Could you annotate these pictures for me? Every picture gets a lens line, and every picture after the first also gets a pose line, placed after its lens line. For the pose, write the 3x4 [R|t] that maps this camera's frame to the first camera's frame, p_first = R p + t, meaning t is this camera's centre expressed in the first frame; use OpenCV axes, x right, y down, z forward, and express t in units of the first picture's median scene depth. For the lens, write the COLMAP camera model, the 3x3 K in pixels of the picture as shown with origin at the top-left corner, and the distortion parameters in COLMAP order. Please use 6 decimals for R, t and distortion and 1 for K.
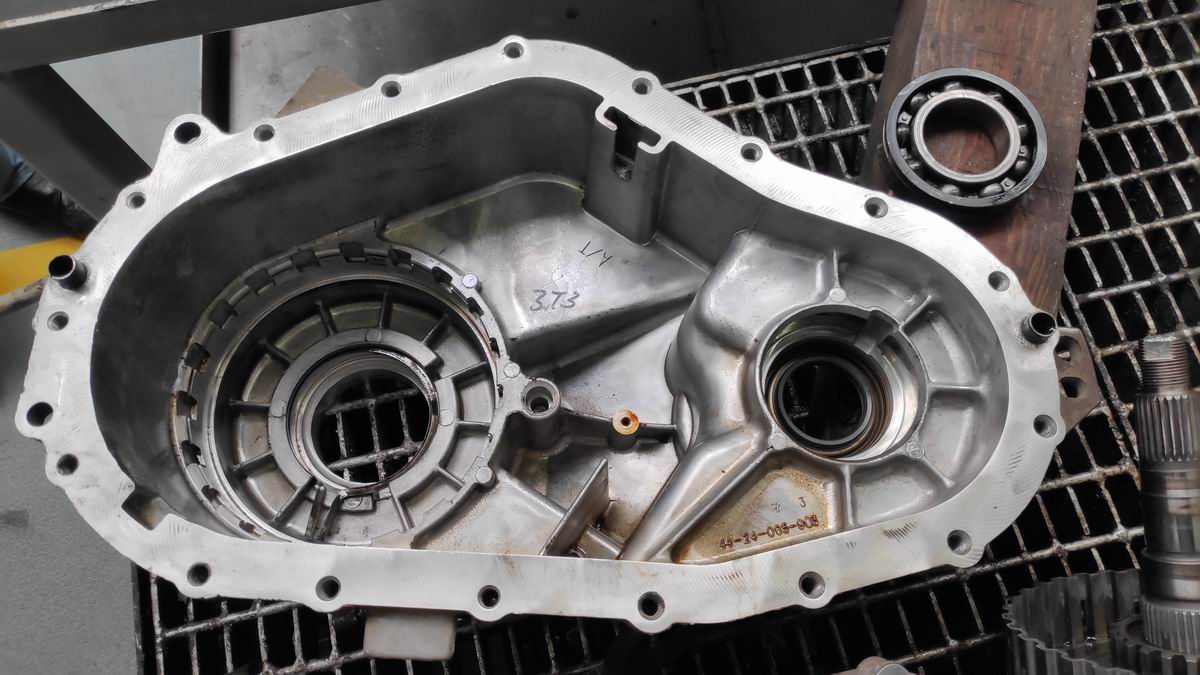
lens RADIAL K [[712.0, 0, 600.0], [0, 712.0, 337.5], [0, 0, 1]] dist [-0.003377, -0.000922]
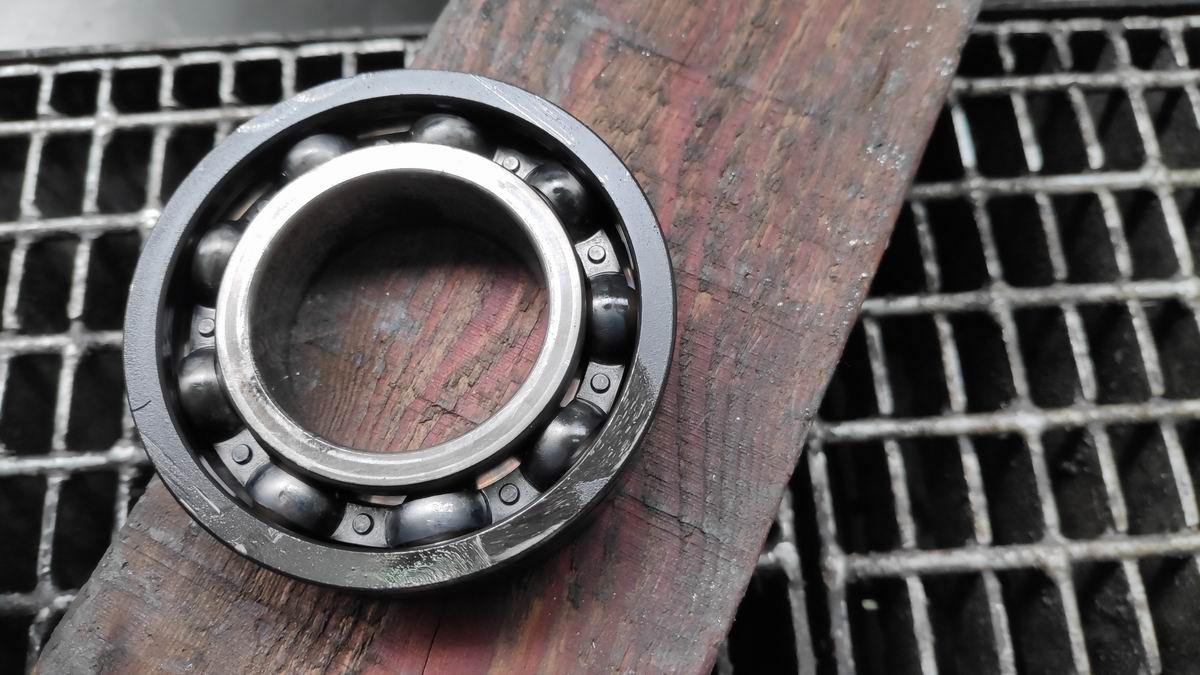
lens RADIAL K [[718.3, 0, 600.0], [0, 718.3, 337.5], [0, 0, 1]] dist [0.019064, -0.048552]
pose [[0.984878, 0.168484, -0.040354, 0.562482], [-0.168771, 0.985648, -0.003784, -0.261161], [0.039137, 0.010537, 0.999178, 0.656810]]
